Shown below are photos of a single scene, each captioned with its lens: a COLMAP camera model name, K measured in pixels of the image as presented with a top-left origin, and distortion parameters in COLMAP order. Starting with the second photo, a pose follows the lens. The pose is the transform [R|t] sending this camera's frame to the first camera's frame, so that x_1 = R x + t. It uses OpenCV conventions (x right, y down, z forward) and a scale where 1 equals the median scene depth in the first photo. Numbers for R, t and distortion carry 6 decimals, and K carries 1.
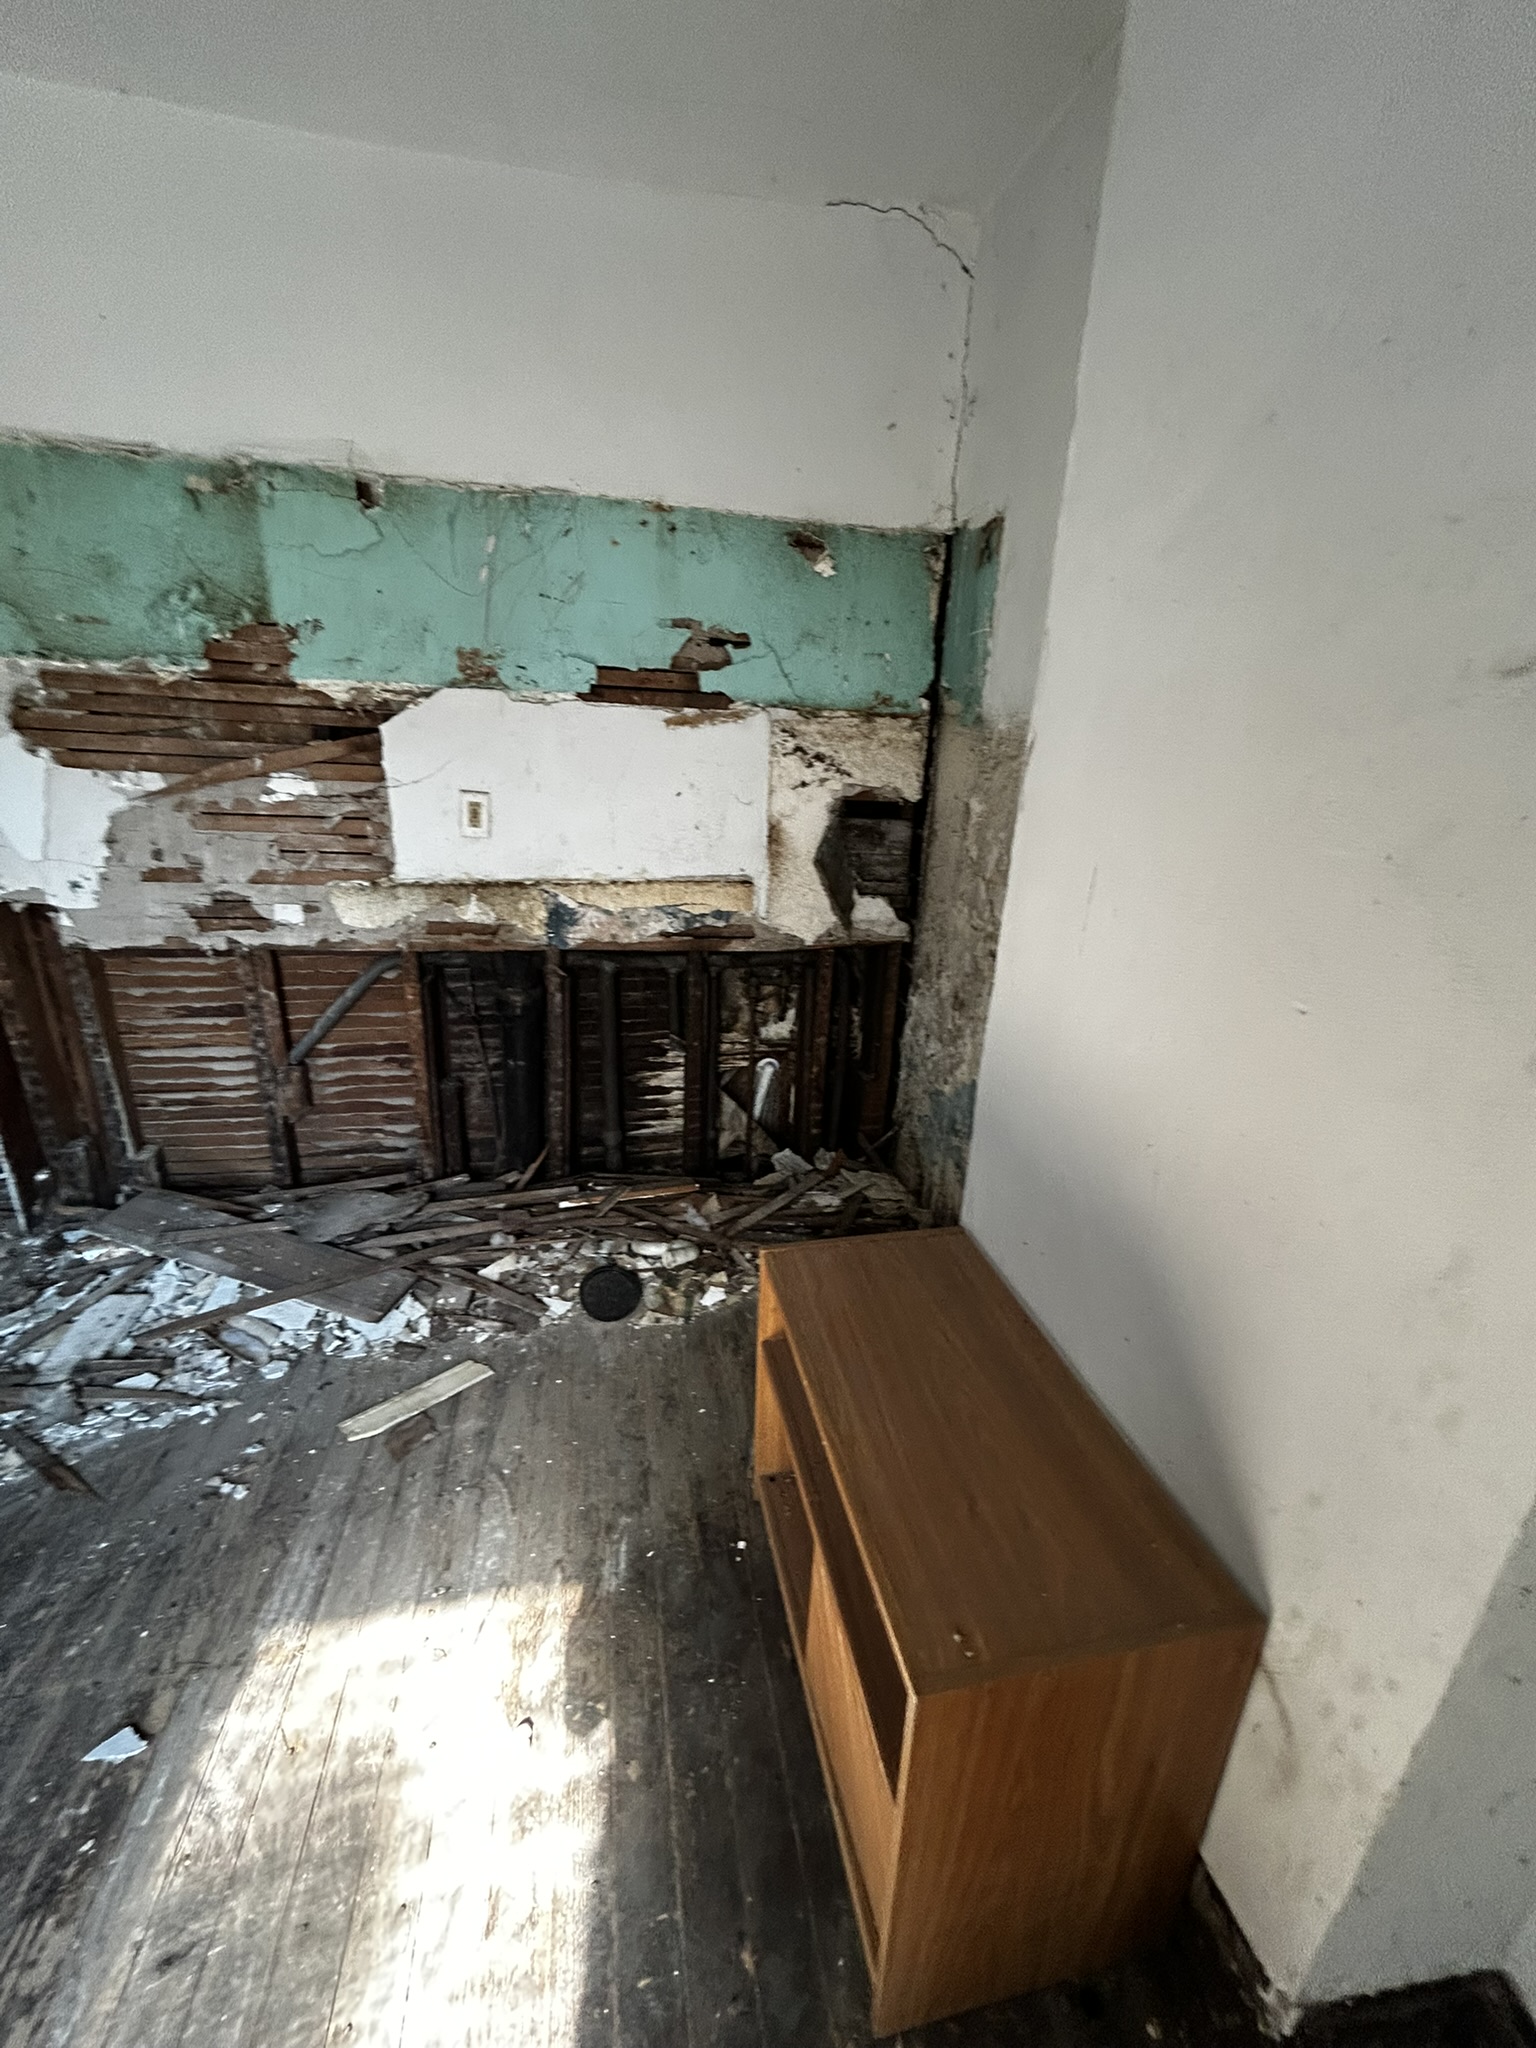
lens RADIAL K [[833.5, 0, 771.9], [0, 833.5, 1030.5], [0, 0, 1]] dist [0.000671, 0.000883]
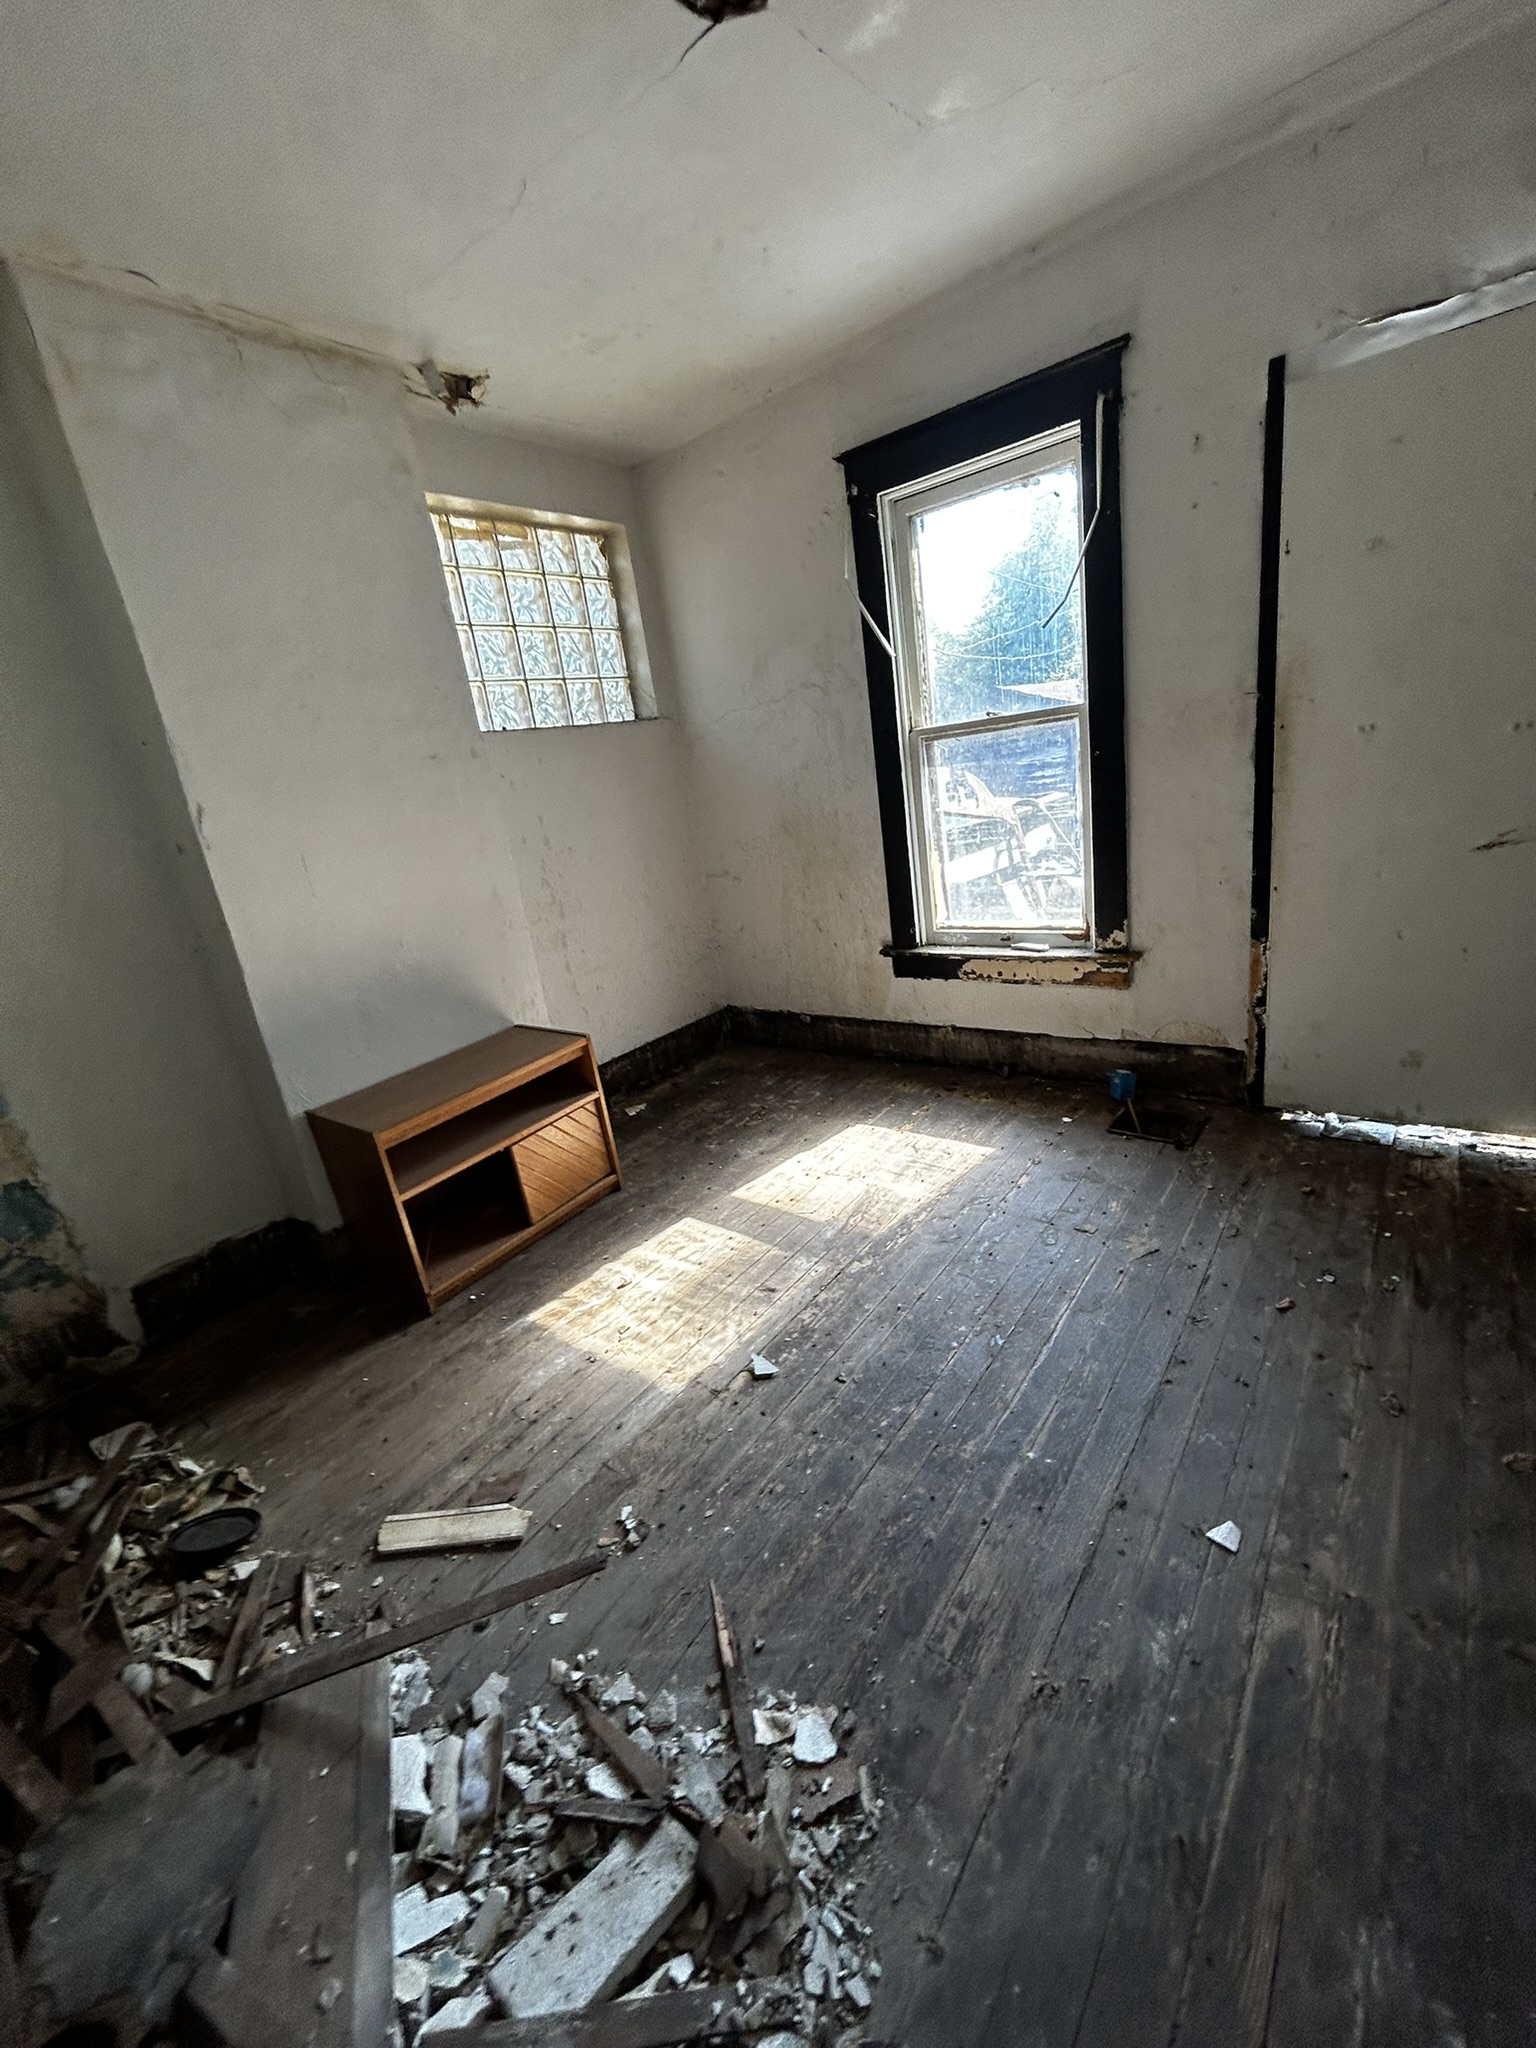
lens RADIAL K [[833.5, 0, 772.4], [0, 833.5, 1024.8], [0, 0, 1]] dist [0.000671, 0.000883]
pose [[-0.660246, -0.179470, 0.729291, -1.034525], [0.360401, 0.776218, 0.517298, -0.267543], [-0.658928, 0.604381, -0.447814, 0.733417]]
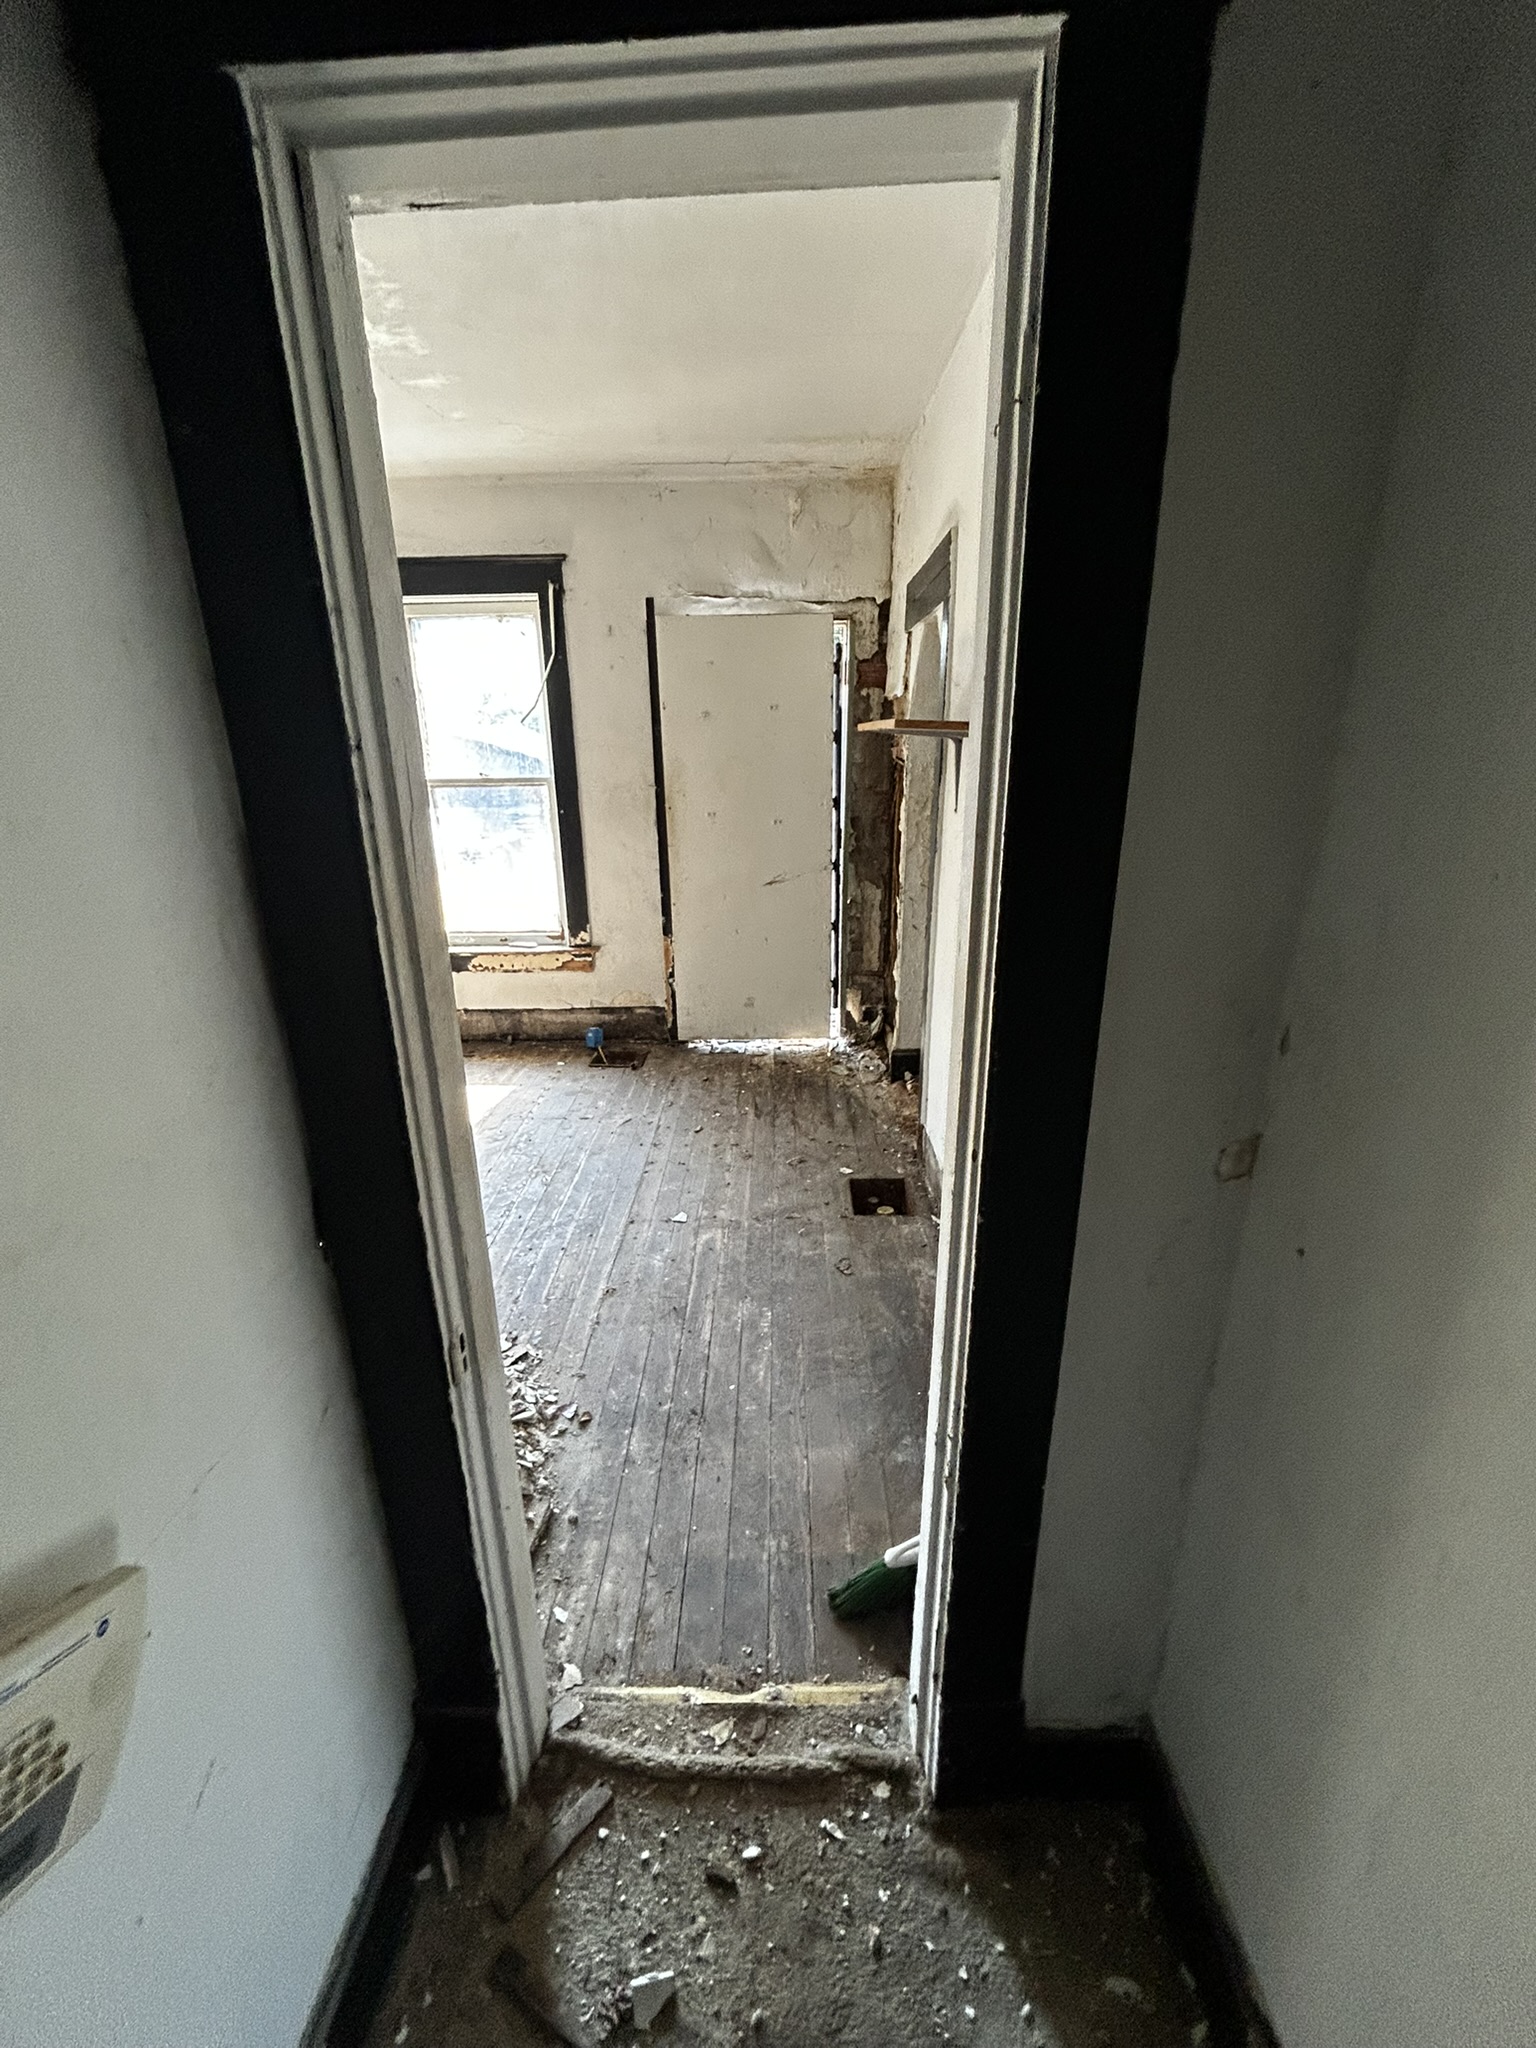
lens RADIAL K [[833.5, 0, 759.3], [0, 833.5, 1019.0], [0, 0, 1]] dist [0.000671, 0.000883]
pose [[-0.976437, -0.094868, 0.193831, -1.205285], [0.046220, 0.785410, 0.617248, -0.528968], [-0.210794, 0.611663, -0.762519, 1.221519]]
